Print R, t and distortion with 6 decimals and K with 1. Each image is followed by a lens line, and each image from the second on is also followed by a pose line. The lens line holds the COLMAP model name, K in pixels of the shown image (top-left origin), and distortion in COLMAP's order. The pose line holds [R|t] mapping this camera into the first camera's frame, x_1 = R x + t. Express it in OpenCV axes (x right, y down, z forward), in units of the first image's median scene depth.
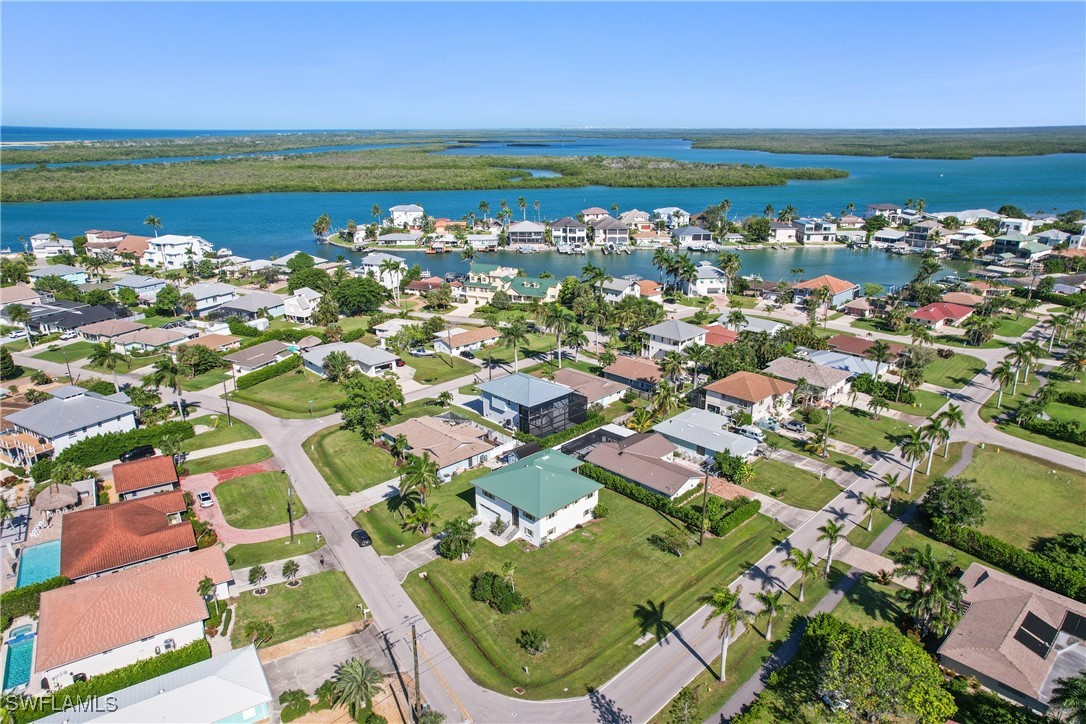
lens RADIAL K [[705.7, 0, 543.0], [0, 705.7, 362.0], [0, 0, 1]] dist [-0.053703, 0.081293]
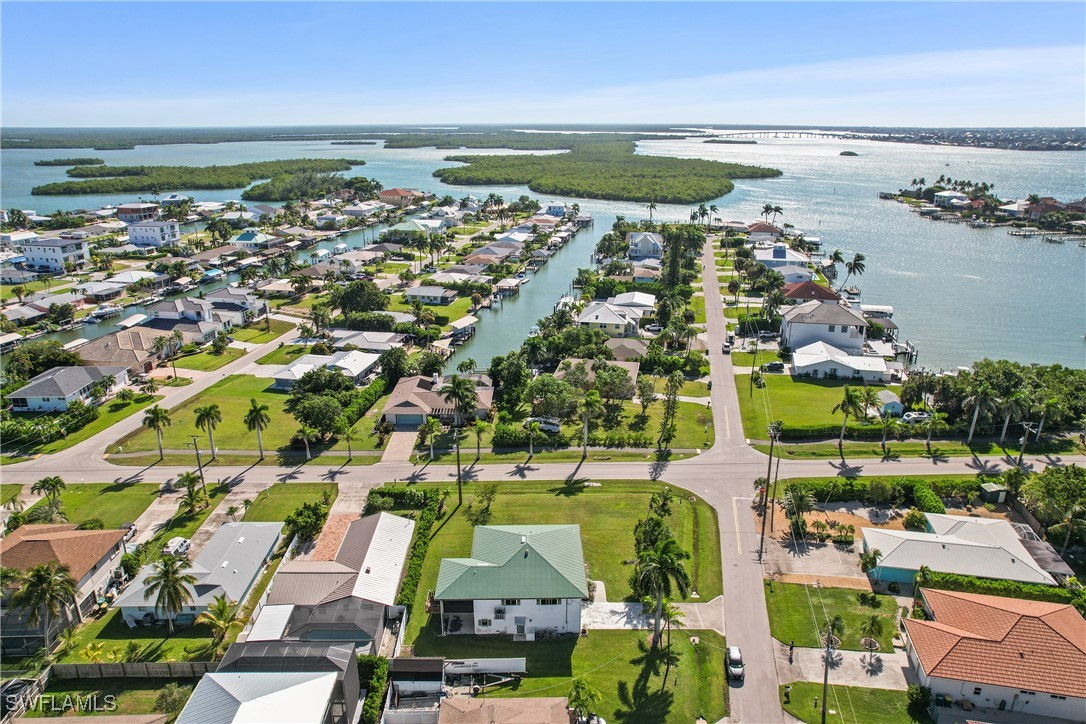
lens RADIAL K [[699.4, 0, 543.0], [0, 699.4, 362.0], [0, 0, 1]] dist [-0.049133, -0.001445]
pose [[-0.721537, -0.224570, 0.654945, -0.276724], [0.214587, 0.826828, 0.519911, -0.239047], [-0.658283, 0.515678, -0.548397, 0.727043]]
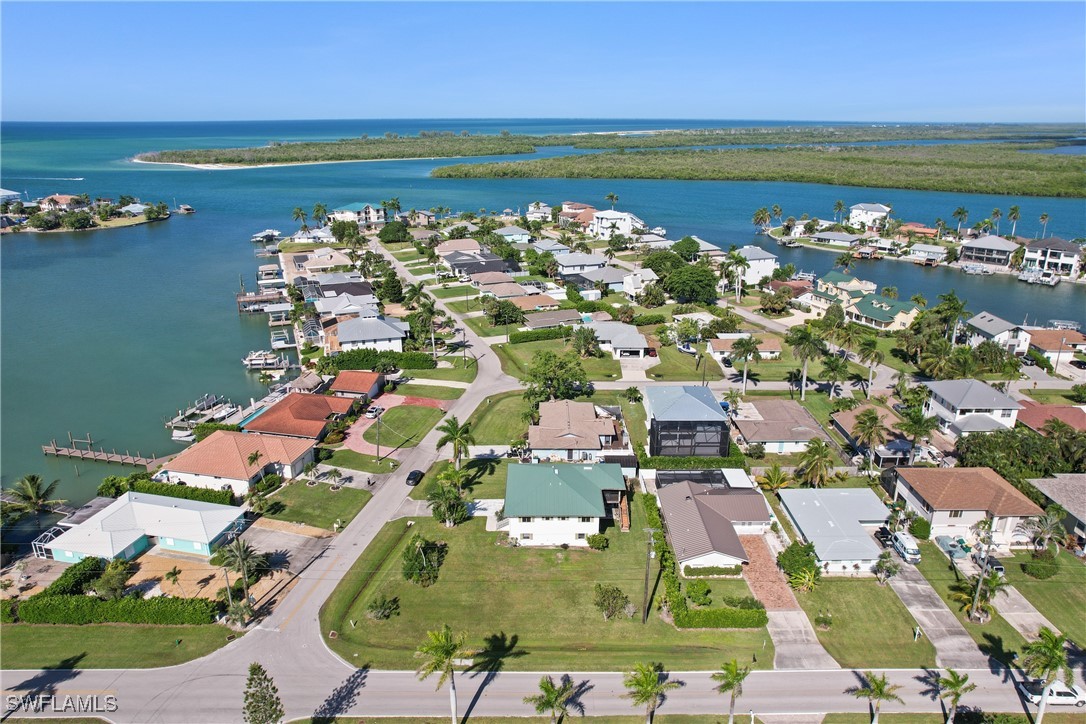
lens RADIAL K [[682.3, 0, 537.9], [0, 682.3, 407.1], [0, 0, 1]] dist [-0.079624, 0.034716]
pose [[0.706265, 0.269230, -0.654756, 0.307160], [-0.212201, 0.962847, 0.167020, -0.047589], [0.675397, 0.020980, 0.737156, 0.164894]]
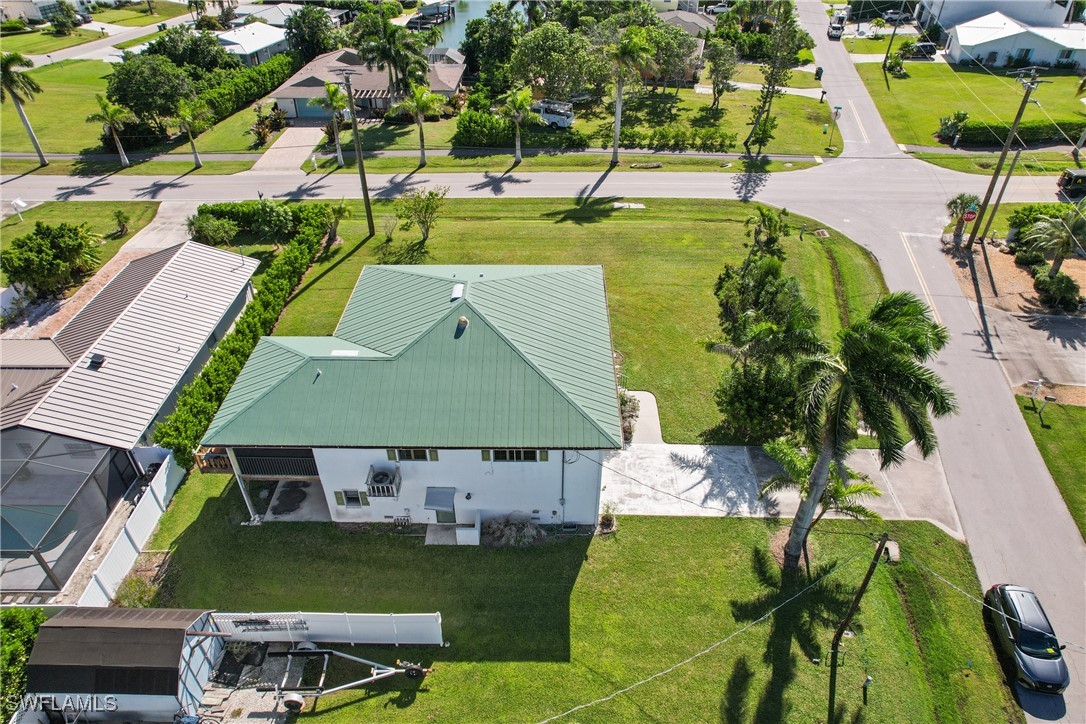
lens RADIAL K [[713.3, 0, 543.0], [0, 713.3, 362.0], [0, 0, 1]] dist [-0.034882, 0.000576]
pose [[-0.699542, -0.424528, 0.574820, -0.127983], [0.222828, 0.634704, 0.739931, -0.035266], [-0.678962, 0.645699, -0.349405, 0.610391]]
